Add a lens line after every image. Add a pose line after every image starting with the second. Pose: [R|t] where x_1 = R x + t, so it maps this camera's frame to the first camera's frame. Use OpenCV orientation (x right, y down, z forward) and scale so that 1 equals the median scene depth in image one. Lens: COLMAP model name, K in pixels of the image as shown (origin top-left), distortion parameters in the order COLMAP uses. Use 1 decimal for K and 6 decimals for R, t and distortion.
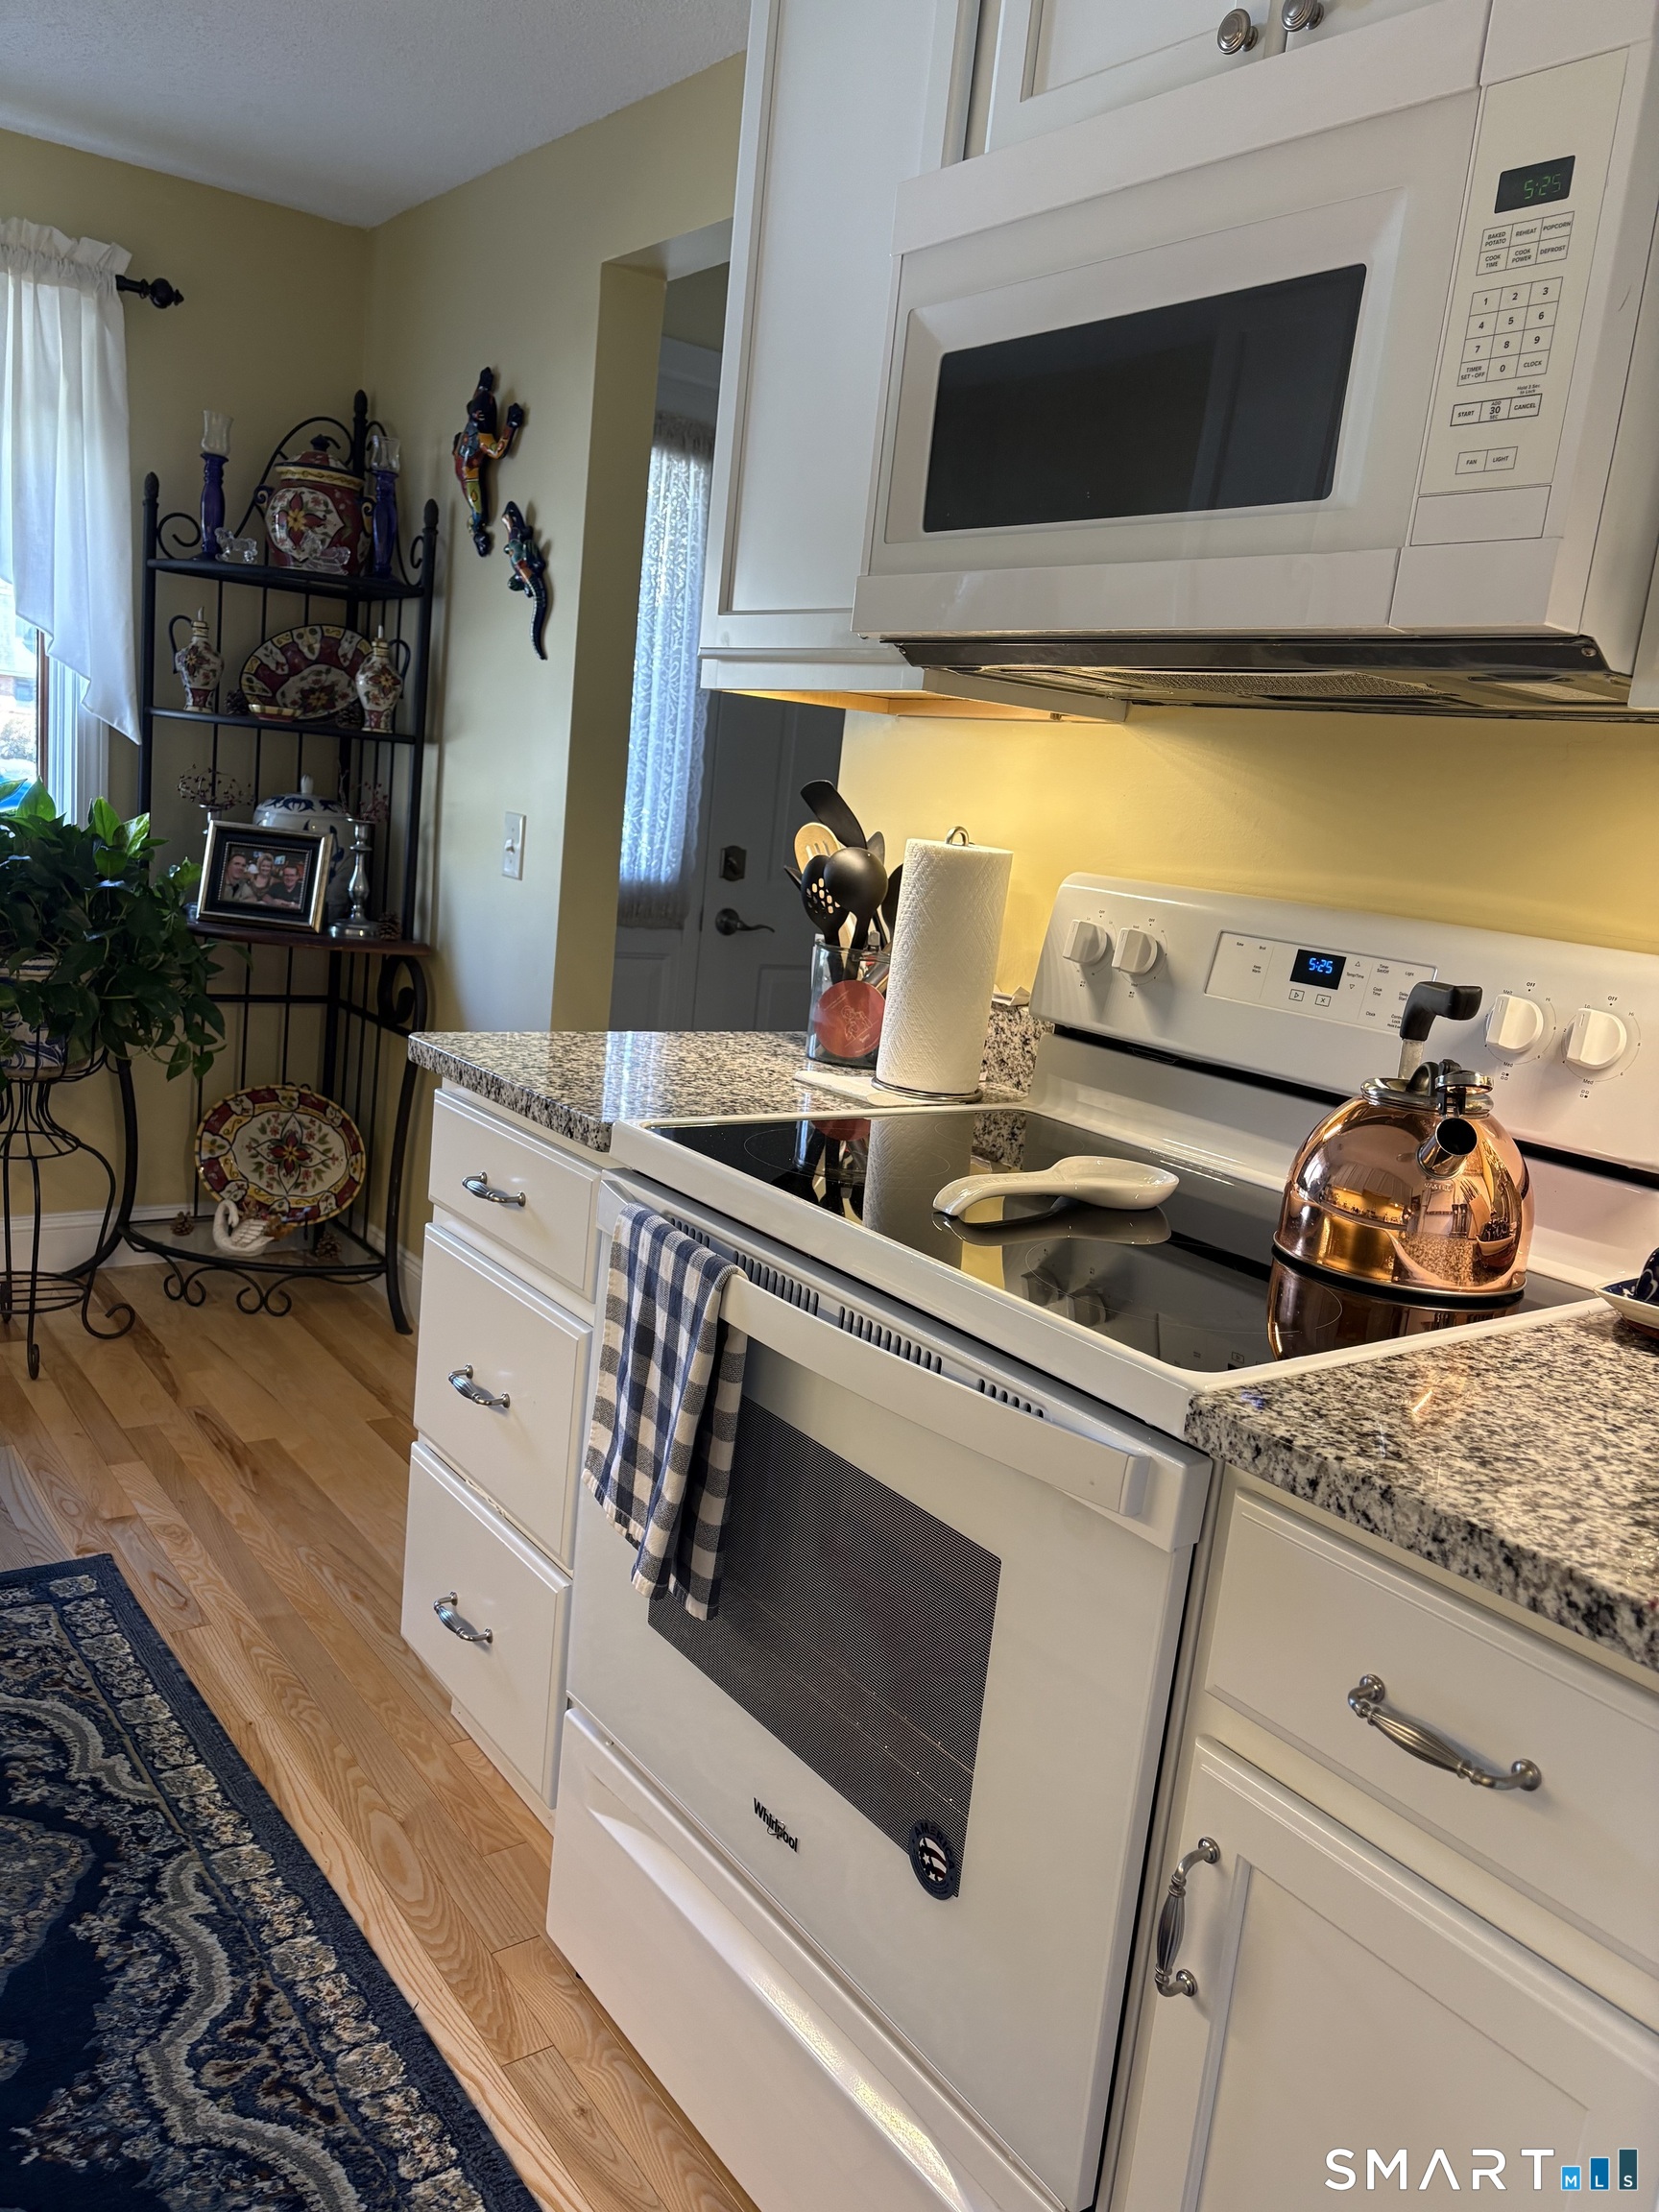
lens RADIAL K [[1619.6, 0, 829.5], [0, 1619.6, 1106.0], [0, 0, 1]] dist [0.056782, -0.079196]
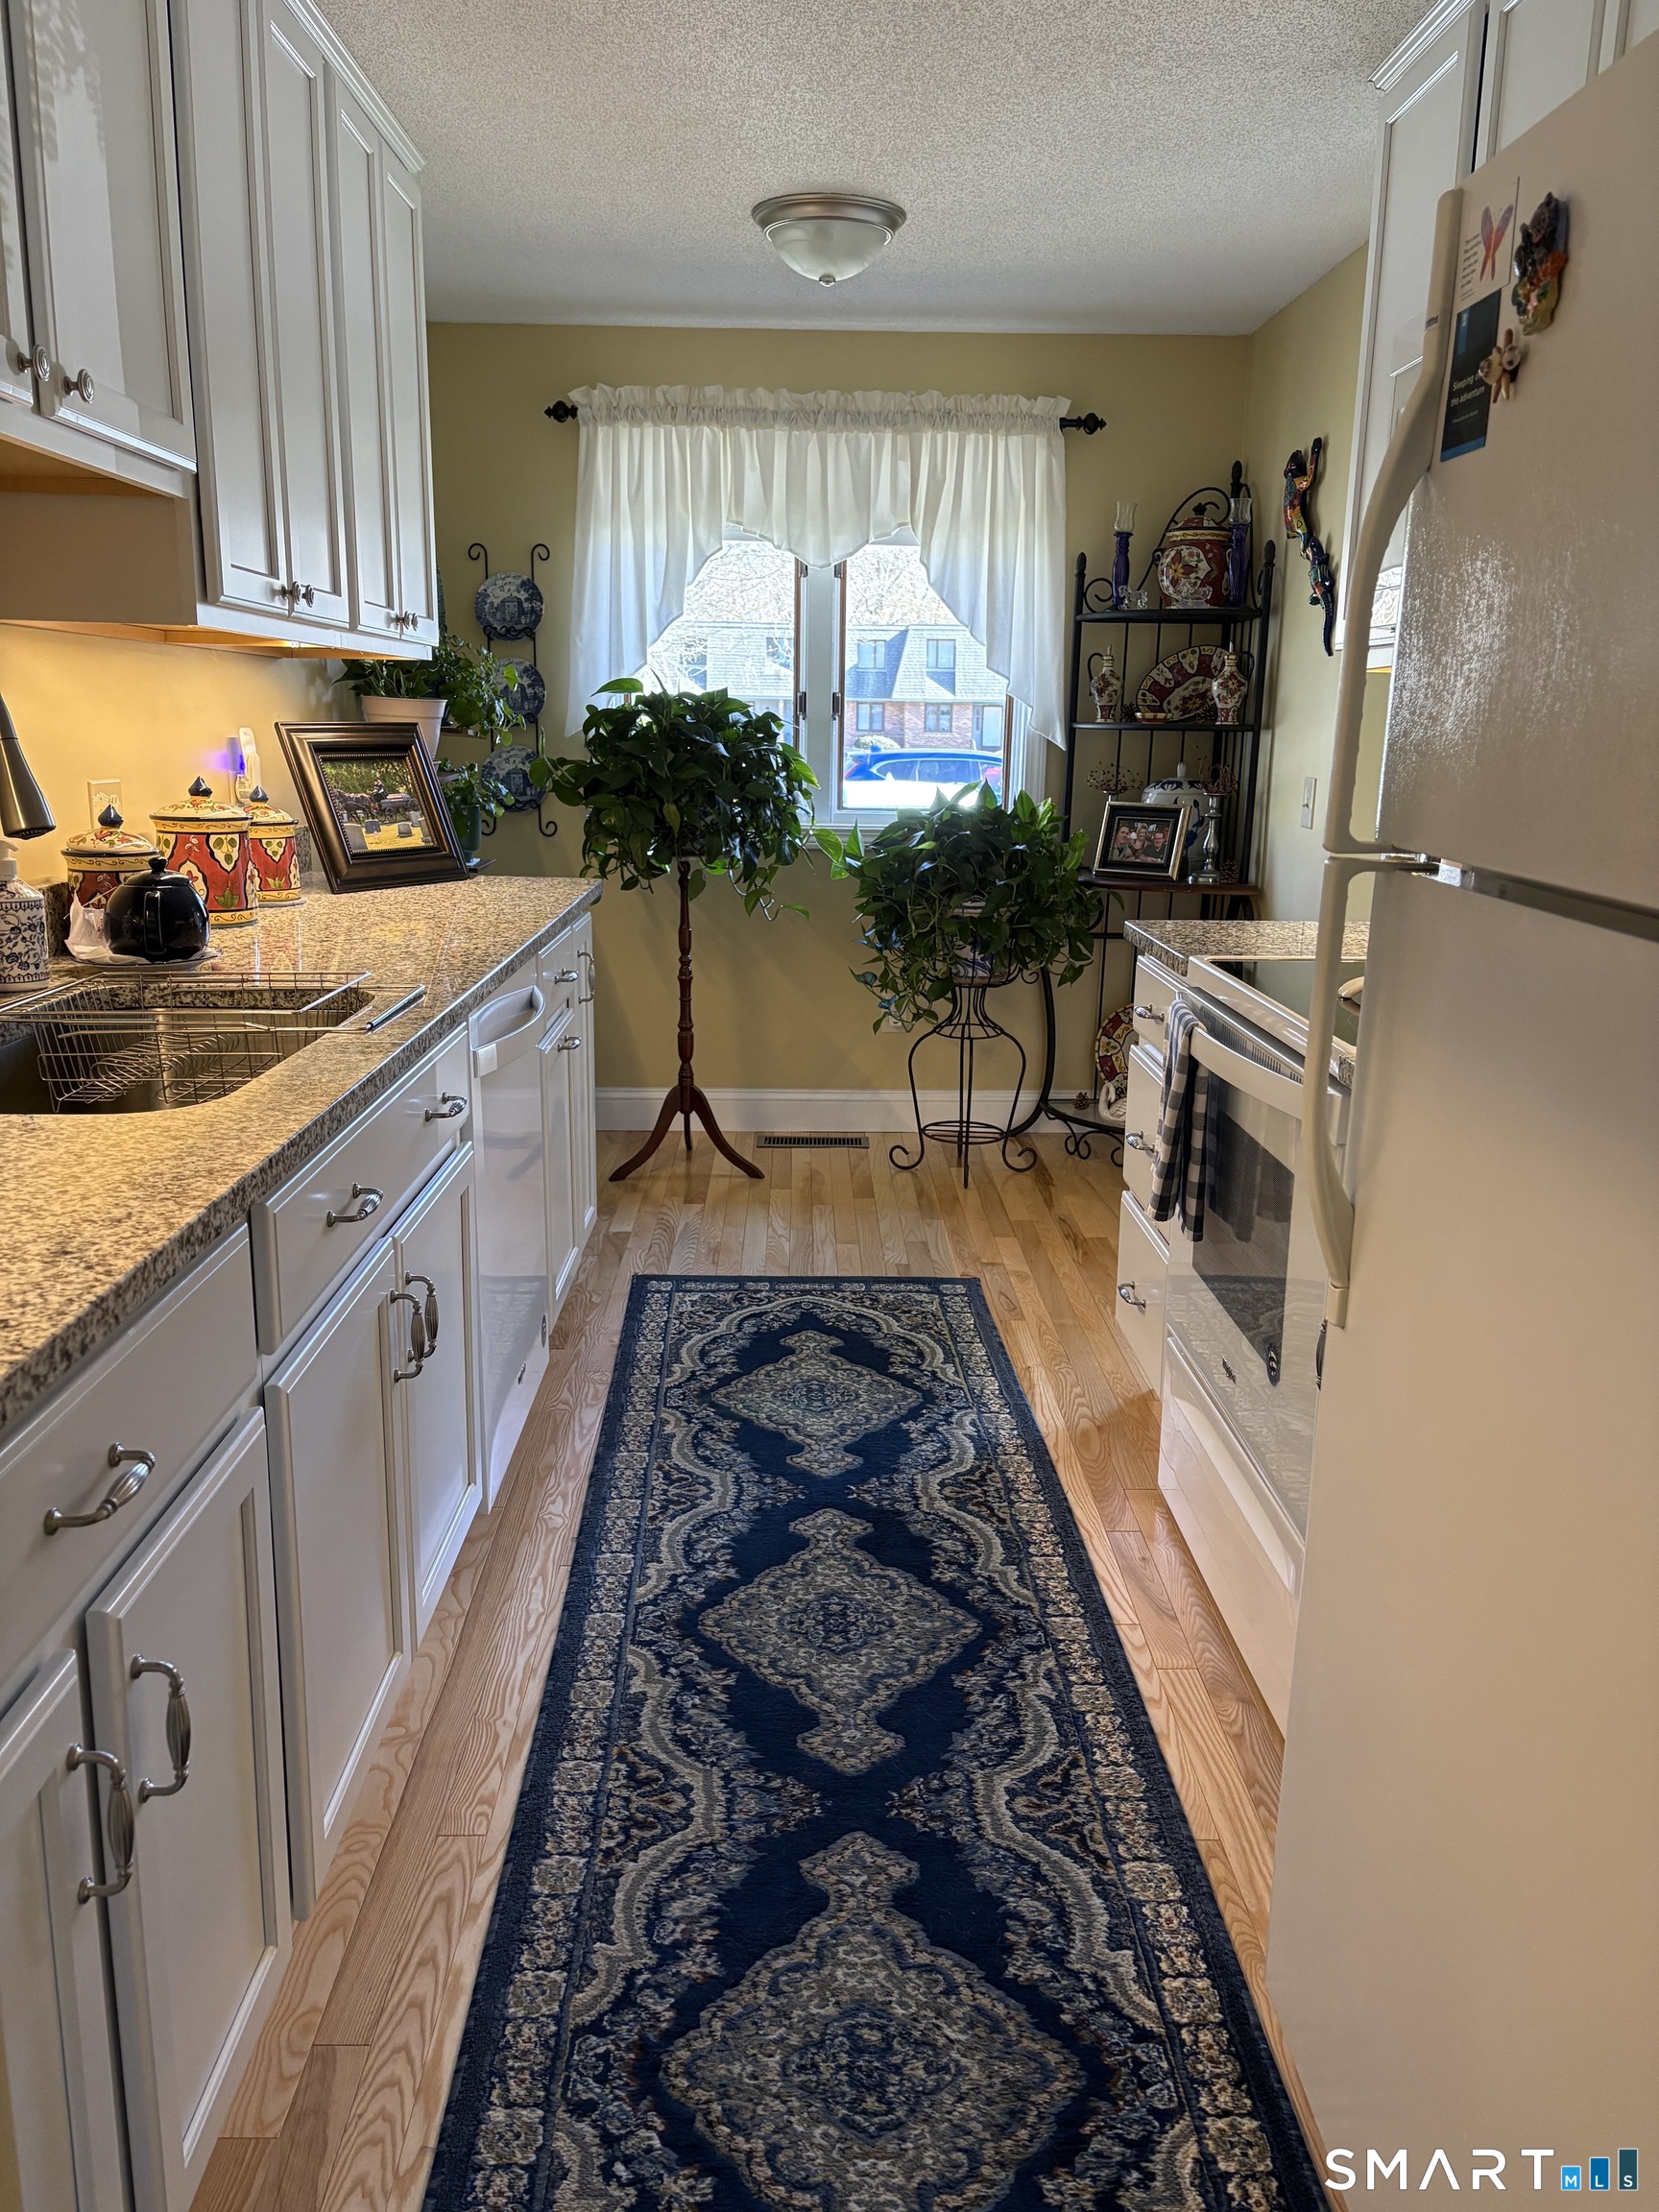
lens RADIAL K [[1641.3, 0, 829.5], [0, 1641.3, 1106.0], [0, 0, 1]] dist [0.085737, -0.456210]
pose [[0.806641, 0.038014, -0.589817, 0.280793], [-0.037687, 0.999207, 0.012858, 0.076729], [0.589838, 0.011857, 0.807434, -0.267344]]
